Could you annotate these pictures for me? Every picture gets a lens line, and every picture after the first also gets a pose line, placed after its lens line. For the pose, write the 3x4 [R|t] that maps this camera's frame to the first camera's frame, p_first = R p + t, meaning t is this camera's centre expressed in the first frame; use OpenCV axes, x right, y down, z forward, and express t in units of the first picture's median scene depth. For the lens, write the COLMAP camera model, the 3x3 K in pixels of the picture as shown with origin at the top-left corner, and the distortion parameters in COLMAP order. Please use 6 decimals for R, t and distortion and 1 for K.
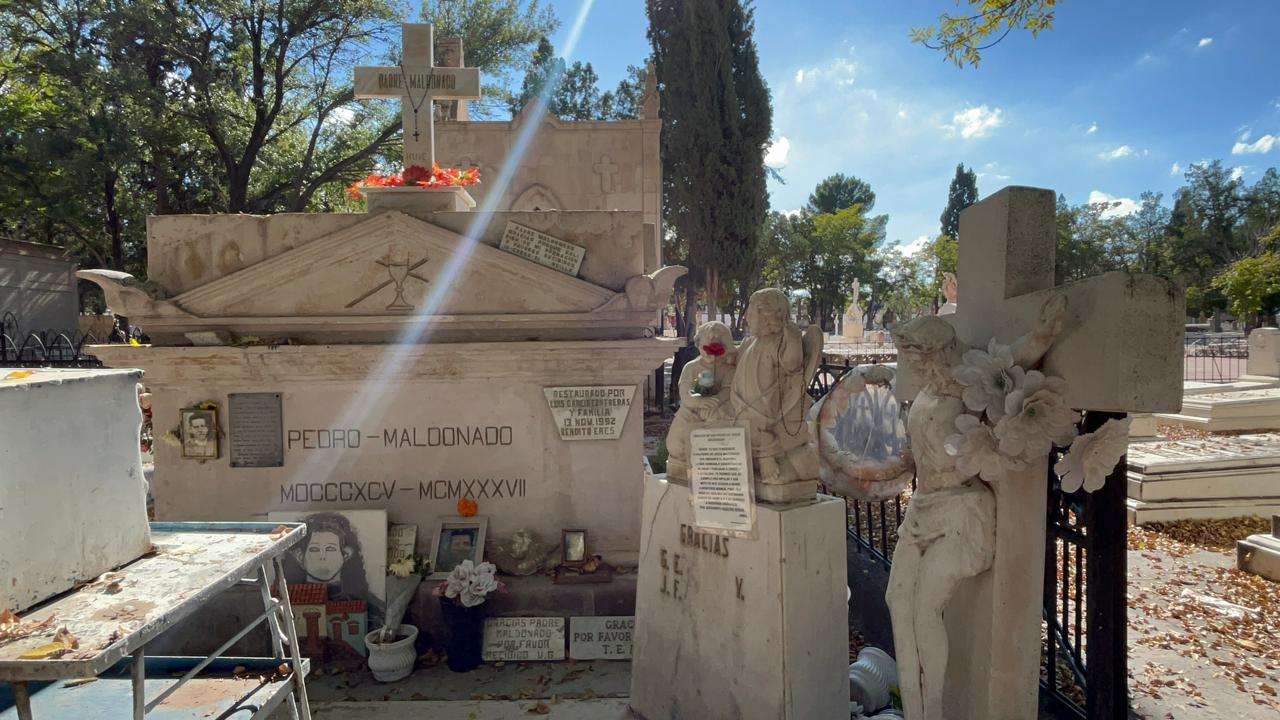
lens RADIAL K [[741.5, 0, 634.5], [0, 741.5, 367.1], [0, 0, 1]] dist [-0.002357, -0.000668]
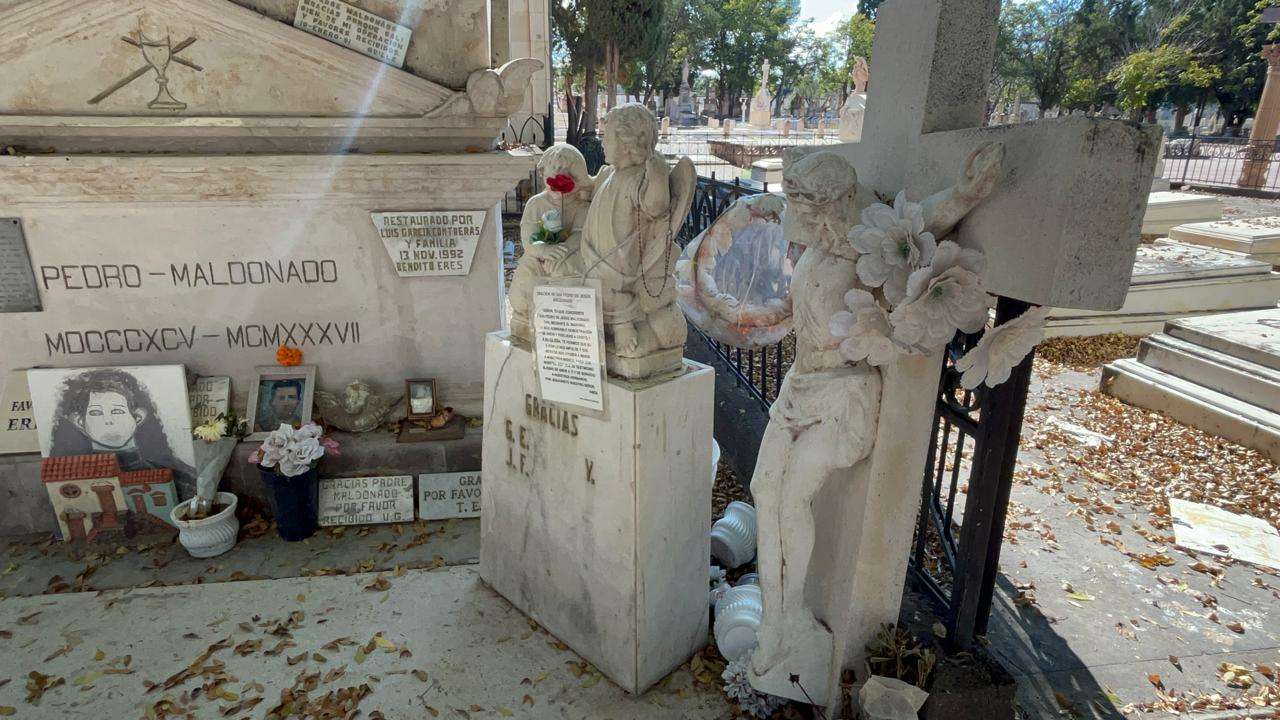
lens RADIAL K [[741.5, 0, 634.2], [0, 741.5, 369.5], [0, 0, 1]] dist [-0.002357, -0.000668]
pose [[0.991812, -0.020477, 0.126053, 0.059356], [-0.015789, 0.959826, 0.280151, -0.040469], [-0.126726, -0.279848, 0.951644, 0.139275]]
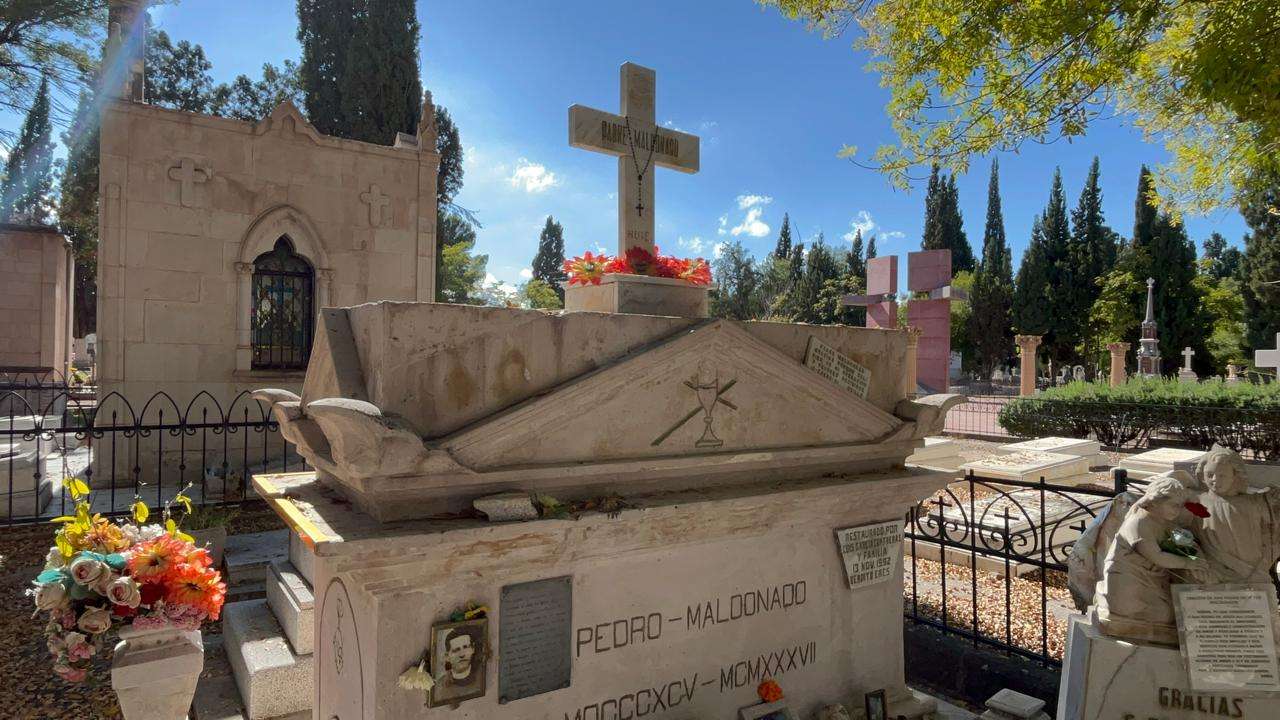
lens RADIAL K [[741.5, 0, 637.5], [0, 741.5, 365.0], [0, 0, 1]] dist [-0.002357, -0.000668]
pose [[0.844967, 0.027240, 0.534124, -0.793857], [-0.003578, 0.998968, -0.045287, -0.126573], [-0.534806, 0.036355, 0.844192, 0.392914]]
